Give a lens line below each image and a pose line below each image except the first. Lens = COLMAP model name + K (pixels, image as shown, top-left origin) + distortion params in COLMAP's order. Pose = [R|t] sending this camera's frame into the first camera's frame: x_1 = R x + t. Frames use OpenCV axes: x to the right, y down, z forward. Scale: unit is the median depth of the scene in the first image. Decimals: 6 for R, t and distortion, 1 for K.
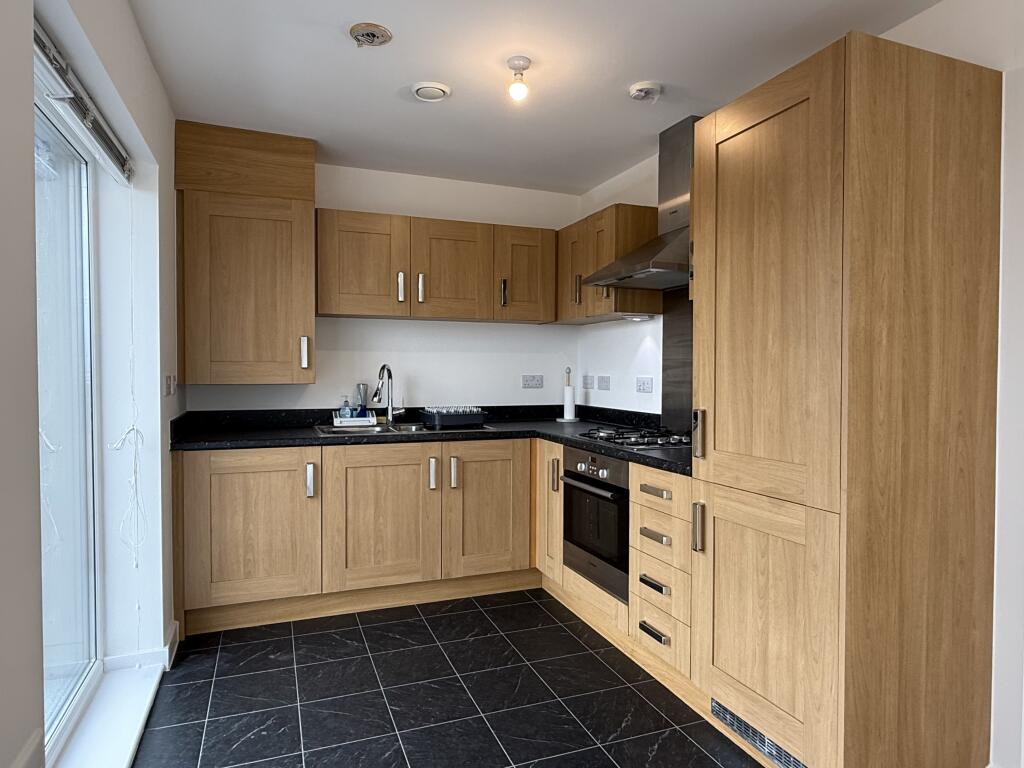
lens RADIAL K [[621.0, 0, 512.0], [0, 621.0, 384.0], [0, 0, 1]] dist [0.003395, 0.000472]
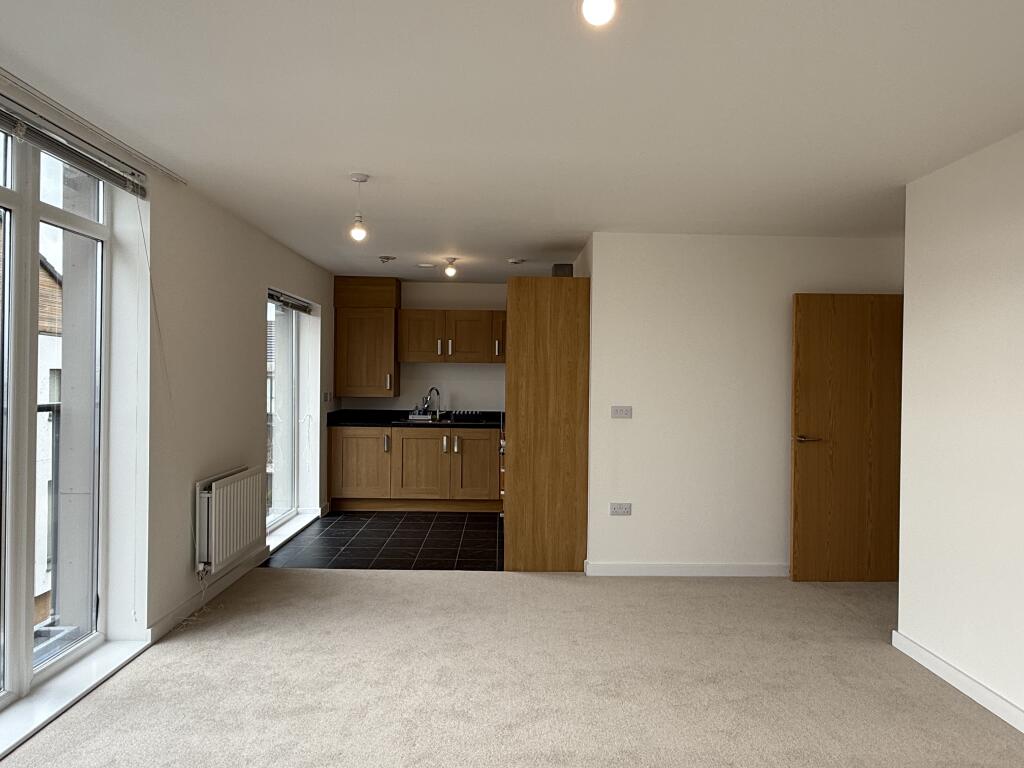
lens RADIAL K [[646.4, 0, 508.8], [0, 646.4, 381.8], [0, 0, 1]] dist [-0.001335, 0.000817]
pose [[0.936514, 0.008697, -0.350522, 0.828462], [-0.016050, 0.999708, -0.018076, -0.019953], [0.350262, 0.022554, 0.936380, -0.904456]]
